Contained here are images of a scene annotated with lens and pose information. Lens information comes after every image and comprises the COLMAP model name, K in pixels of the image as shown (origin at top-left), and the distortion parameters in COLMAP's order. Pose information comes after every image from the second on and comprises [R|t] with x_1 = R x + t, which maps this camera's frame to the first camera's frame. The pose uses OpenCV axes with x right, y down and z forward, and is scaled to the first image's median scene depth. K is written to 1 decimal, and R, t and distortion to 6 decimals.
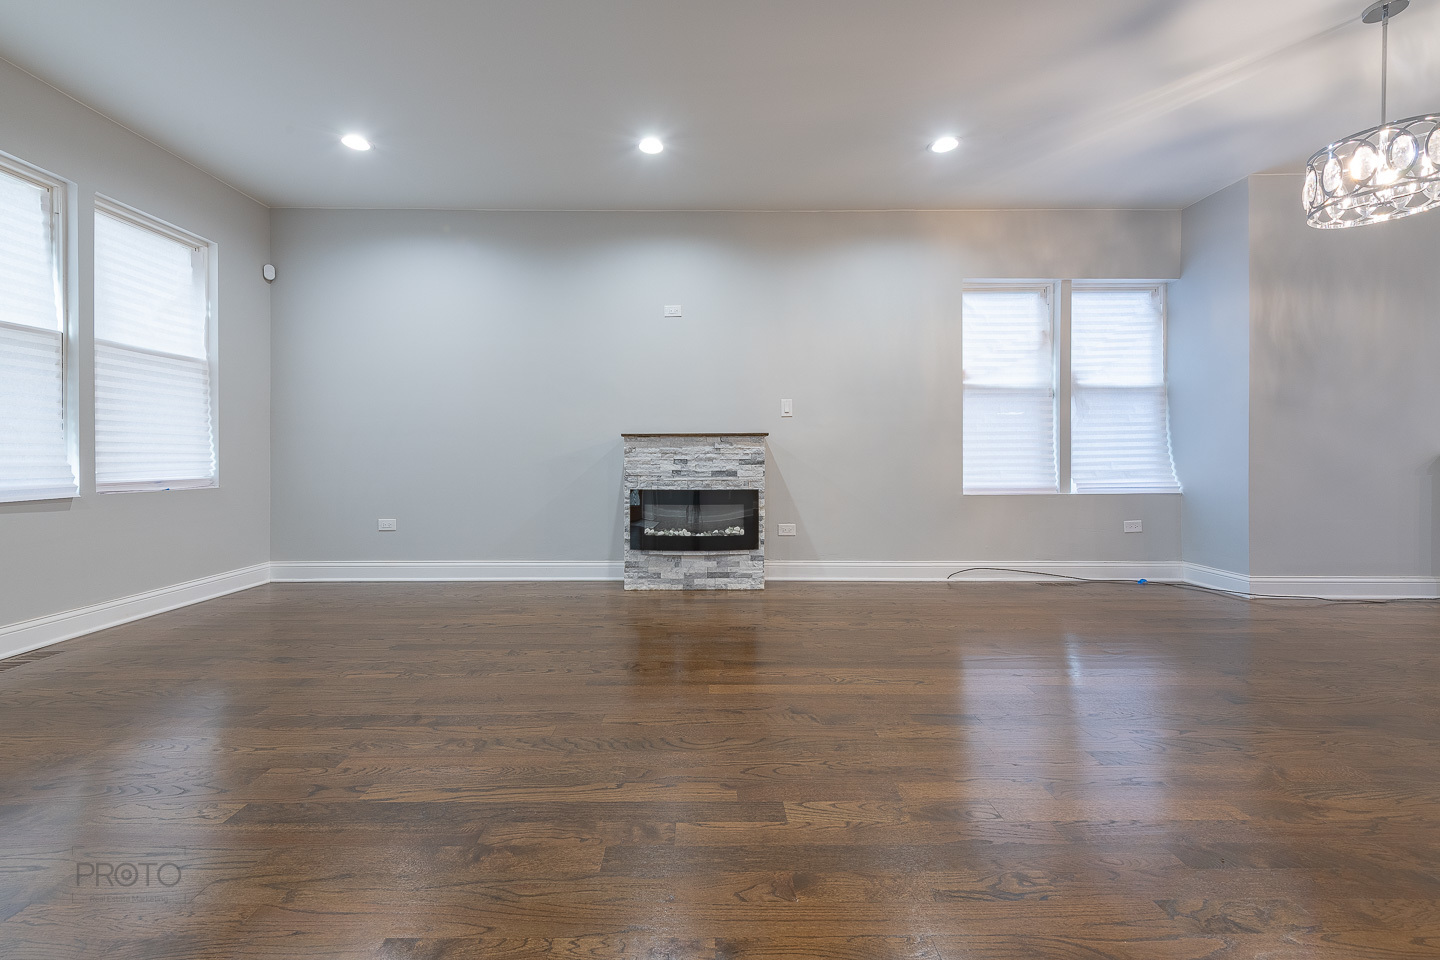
lens RADIAL K [[594.9, 0, 718.0], [0, 594.9, 462.1], [0, 0, 1]] dist [0.022734, -0.007910]
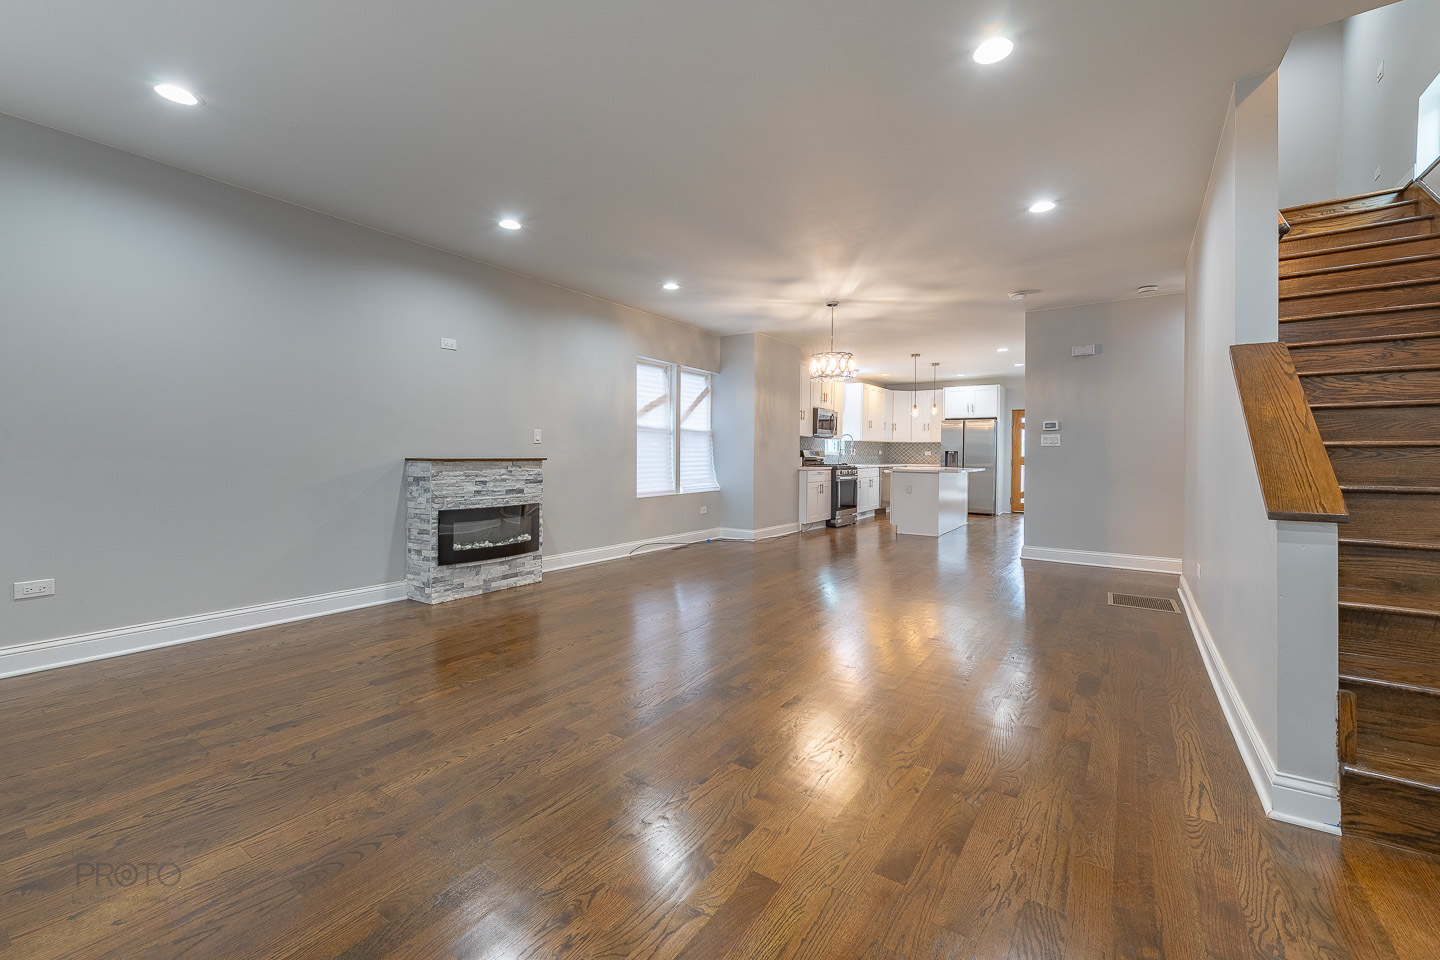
lens RADIAL K [[594.9, 0, 718.0], [0, 594.9, 462.1], [0, 0, 1]] dist [0.022734, -0.007910]
pose [[0.566099, -0.006007, 0.824315, -0.753109], [-0.000852, 0.999969, 0.007873, -0.050381], [-0.824337, -0.005159, 0.566076, -0.028961]]
